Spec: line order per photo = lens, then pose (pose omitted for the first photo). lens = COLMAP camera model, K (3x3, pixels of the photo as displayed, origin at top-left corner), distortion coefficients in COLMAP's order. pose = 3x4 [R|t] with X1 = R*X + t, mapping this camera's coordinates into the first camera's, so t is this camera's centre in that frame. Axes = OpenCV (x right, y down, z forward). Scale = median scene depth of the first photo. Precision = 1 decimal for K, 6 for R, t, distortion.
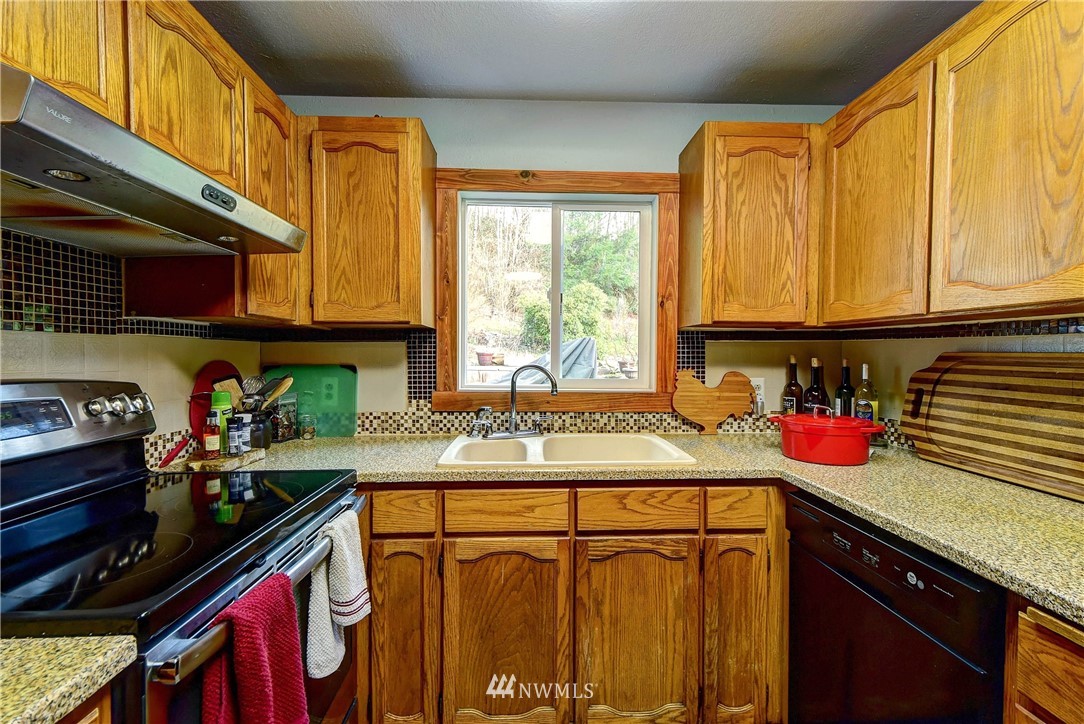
lens RADIAL K [[465.9, 0, 561.4], [0, 465.9, 379.8], [0, 0, 1]] dist [0.007887, -0.001140]
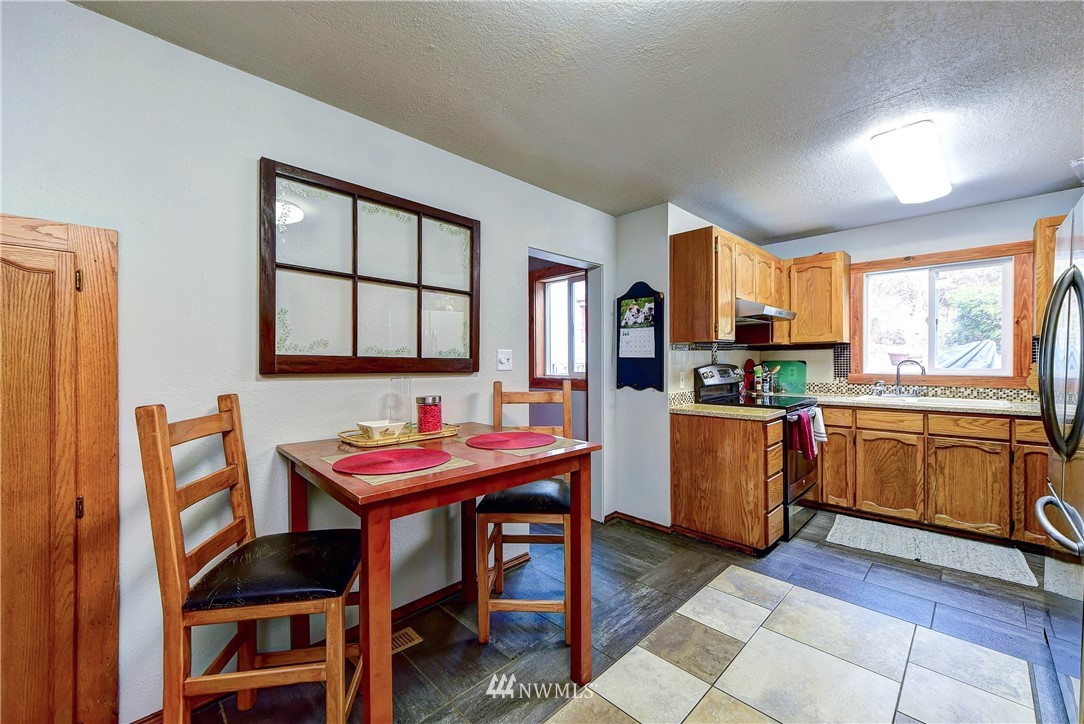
lens RADIAL K [[430.0, 0, 538.7], [0, 430.0, 356.9], [0, 0, 1]] dist [0.003118, -0.000100]
pose [[0.642920, -0.012415, -0.765833, 0.341558], [-0.028197, 0.998807, -0.039864, 0.076047], [0.765414, 0.047223, 0.641803, -1.441122]]
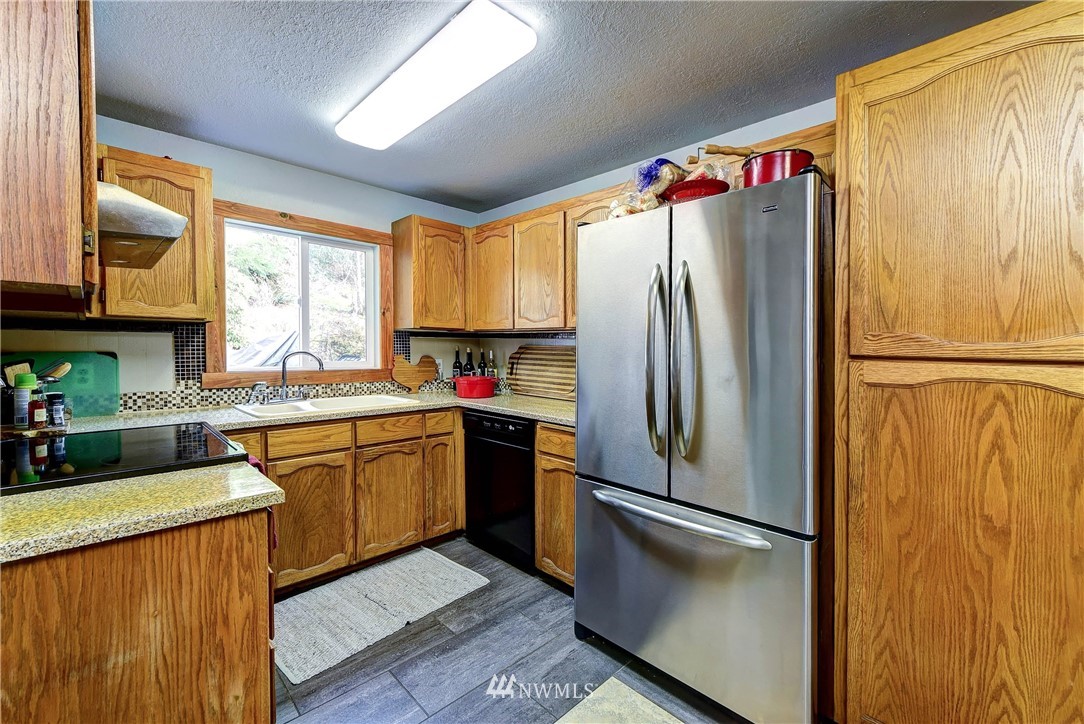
lens RADIAL K [[446.0, 0, 542.7], [0, 446.0, 350.5], [0, 0, 1]] dist [0.002753, -0.000365]
pose [[0.757891, 0.000772, 0.652381, -0.426344], [0.028182, 0.999027, -0.033923, 0.036383], [-0.651772, 0.044096, 0.757132, -0.587885]]
